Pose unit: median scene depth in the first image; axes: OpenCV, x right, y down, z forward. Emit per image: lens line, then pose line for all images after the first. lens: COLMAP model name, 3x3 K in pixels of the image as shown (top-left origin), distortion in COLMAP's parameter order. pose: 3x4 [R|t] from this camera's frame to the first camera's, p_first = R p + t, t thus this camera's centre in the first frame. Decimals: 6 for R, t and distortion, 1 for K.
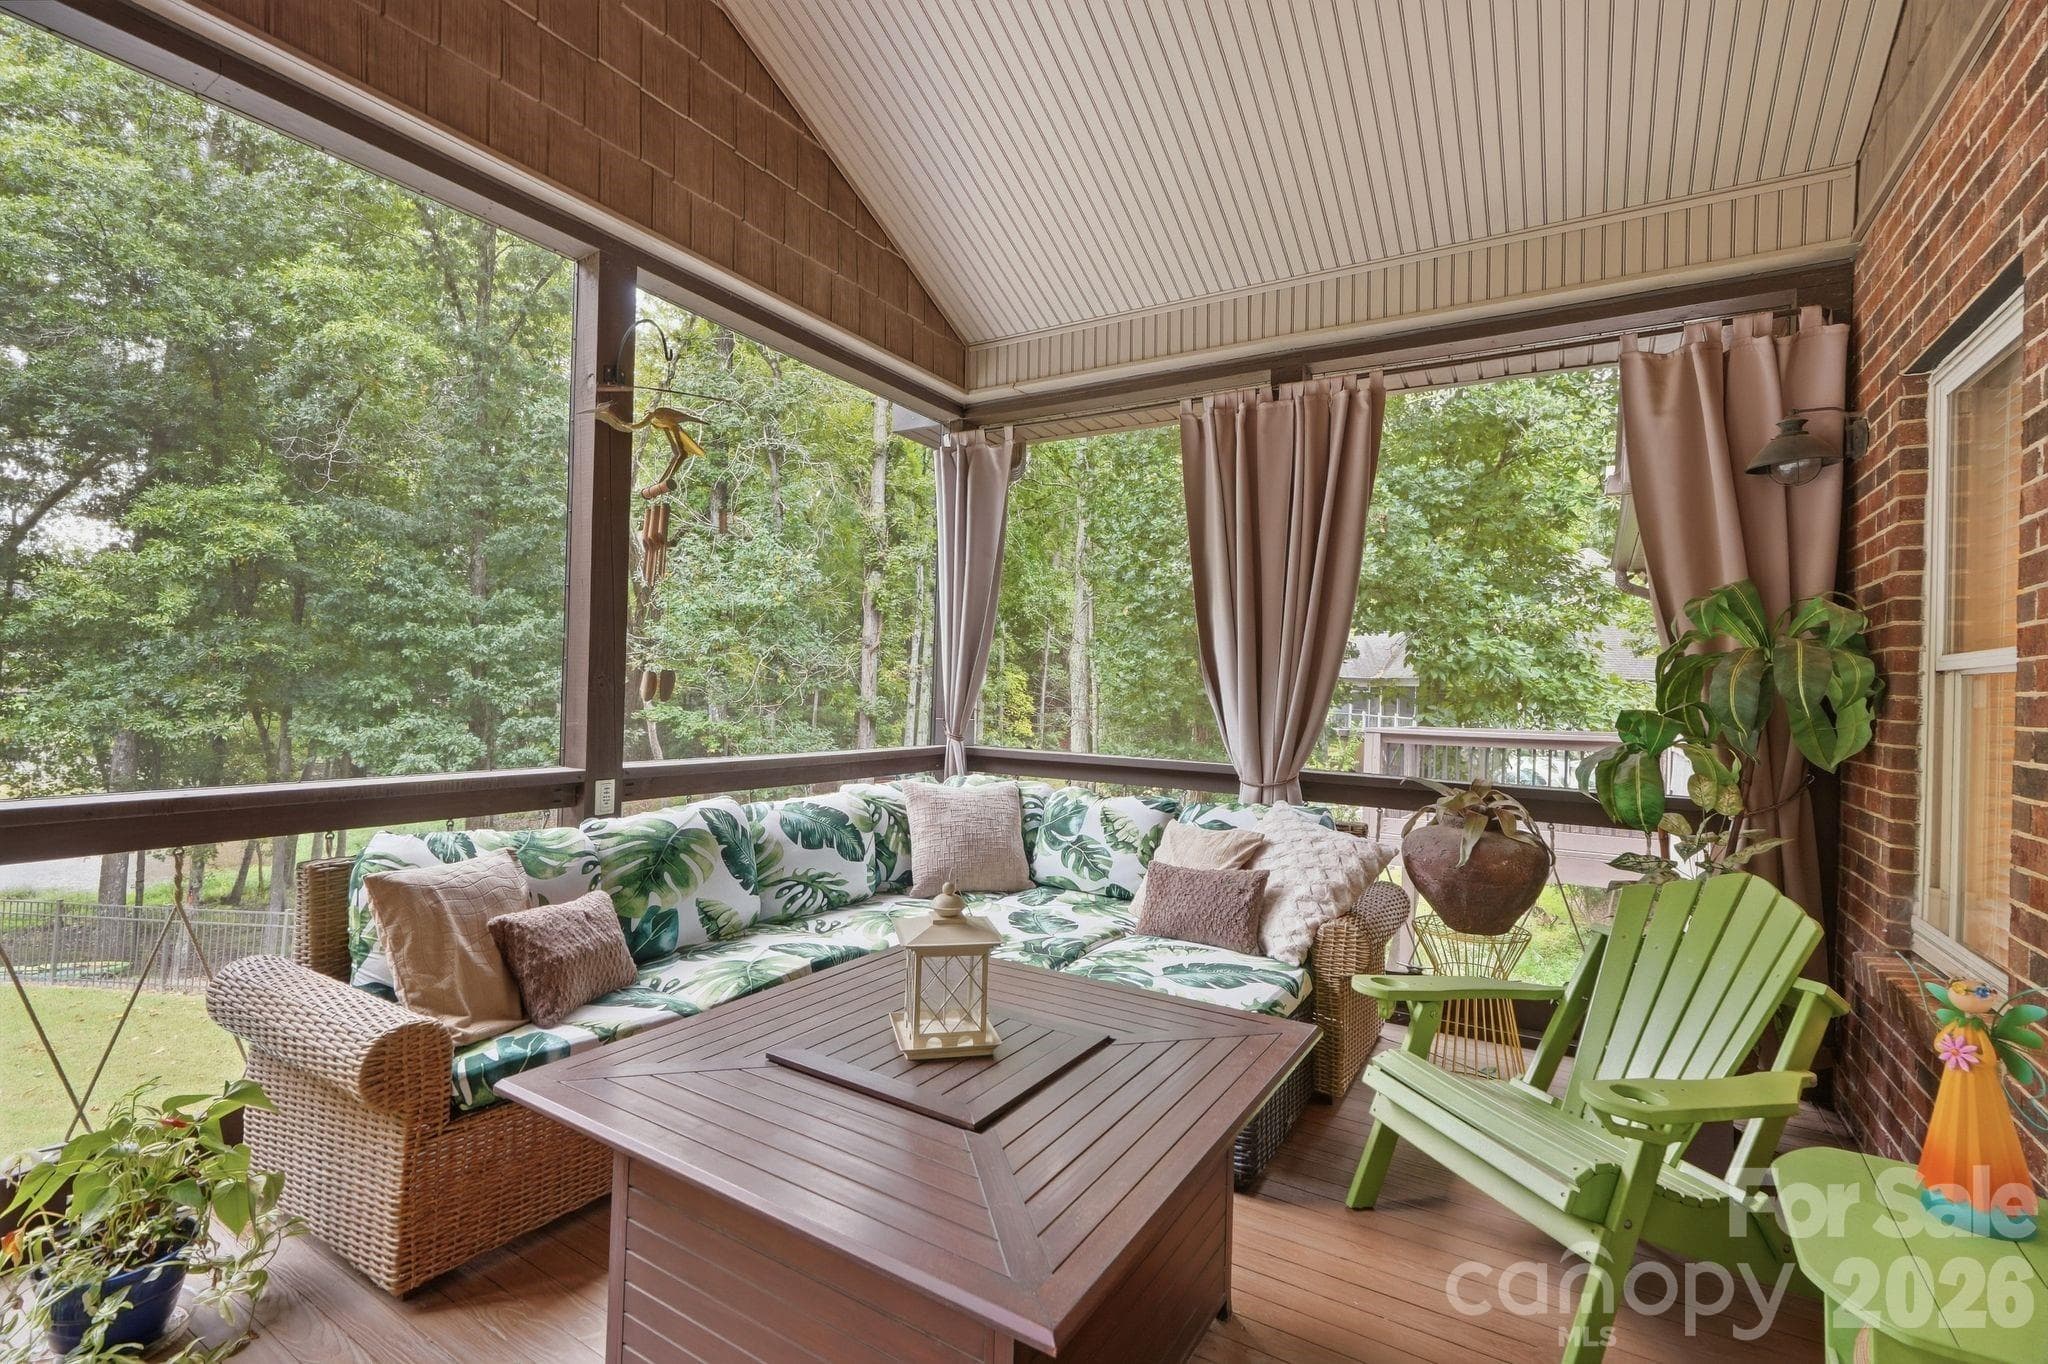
lens RADIAL K [[916.2, 0, 1024.0], [0, 916.2, 682.0], [0, 0, 1]] dist [0.002796, 0.000668]
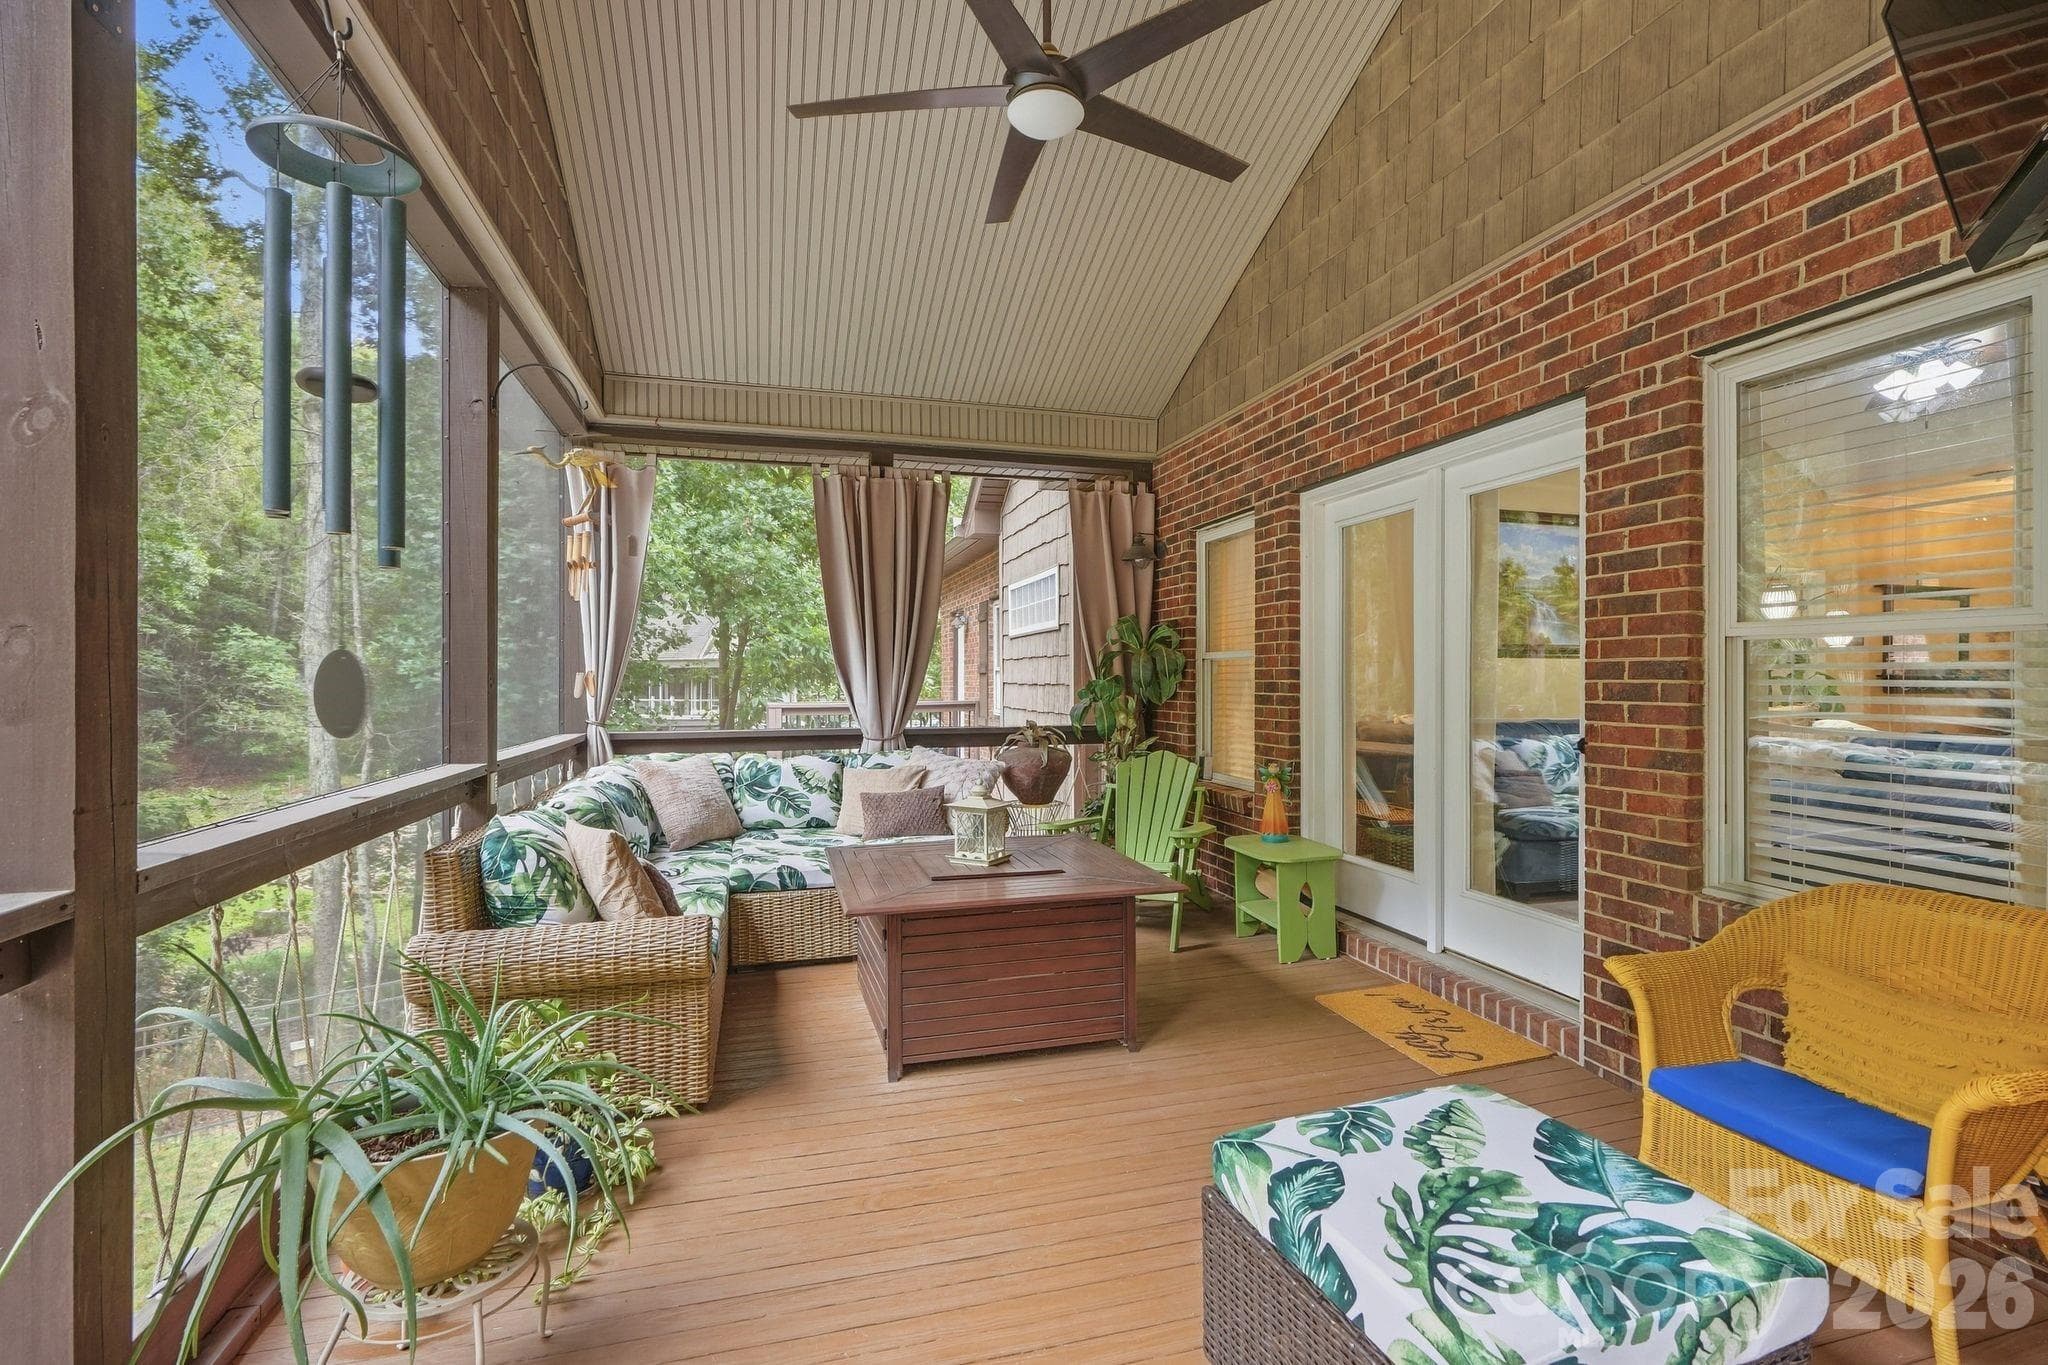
lens RADIAL K [[936.9, 0, 1024.0], [0, 936.9, 682.5], [0, 0, 1]] dist [0.001398, 0.001151]
pose [[0.679718, -0.033611, 0.732703, -0.716223], [0.018540, 0.999418, 0.028646, -0.018841], [-0.733239, -0.005886, 0.679945, -0.199096]]
